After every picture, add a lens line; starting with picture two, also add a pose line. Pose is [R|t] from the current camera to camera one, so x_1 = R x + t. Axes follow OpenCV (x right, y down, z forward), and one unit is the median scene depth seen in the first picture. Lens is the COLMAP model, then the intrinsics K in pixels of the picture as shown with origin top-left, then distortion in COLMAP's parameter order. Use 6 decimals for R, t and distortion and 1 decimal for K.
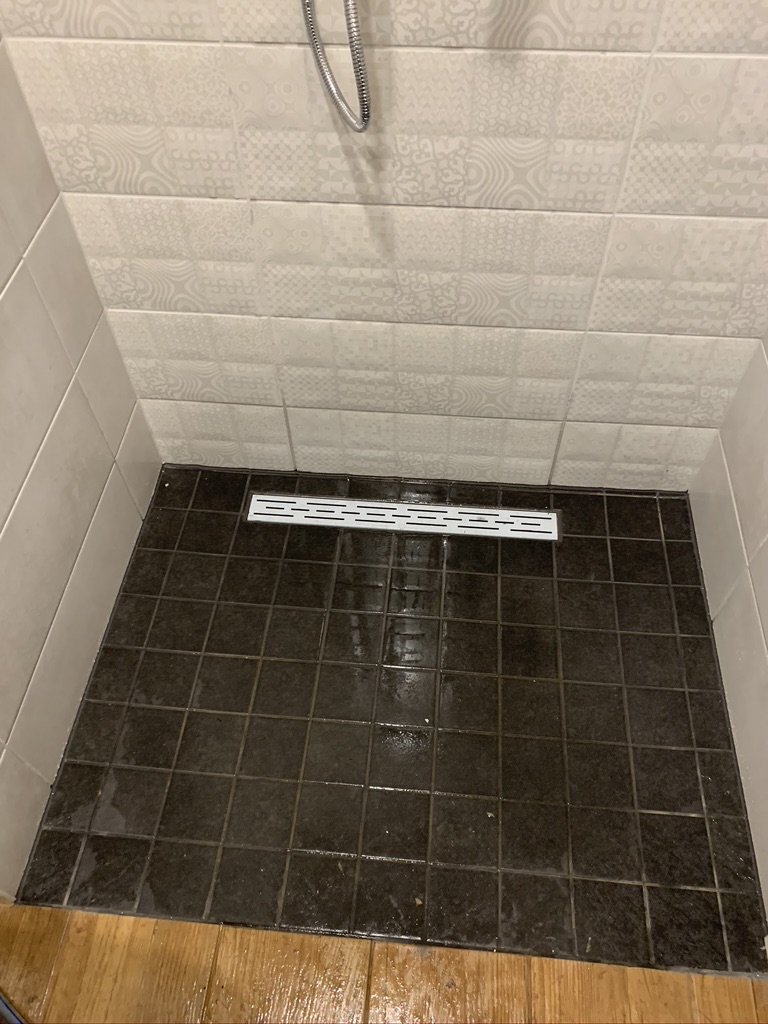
lens RADIAL K [[774.8, 0, 389.2], [0, 774.8, 510.1], [0, 0, 1]] dist [-0.002869, 0.002712]
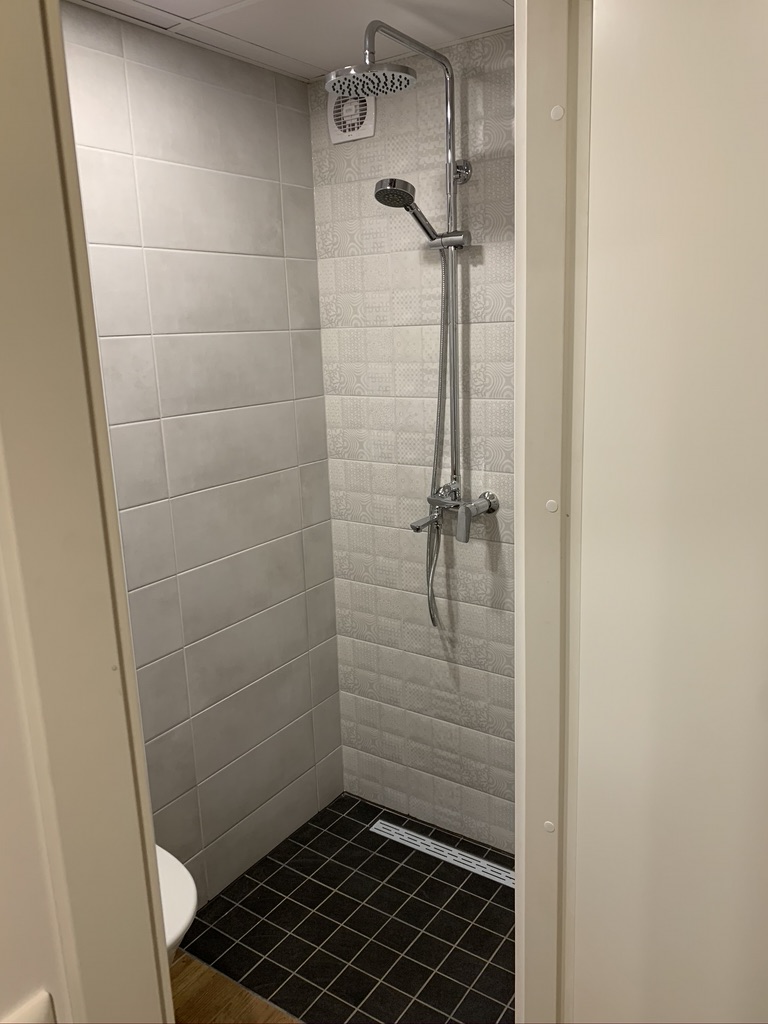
lens RADIAL K [[774.8, 0, 384.4], [0, 774.8, 509.0], [0, 0, 1]] dist [-0.002869, 0.002712]
pose [[0.872473, 0.098479, -0.478636, 0.779857], [-0.380093, 0.752350, -0.538050, 0.508799], [0.307115, 0.651361, 0.693837, -0.831535]]
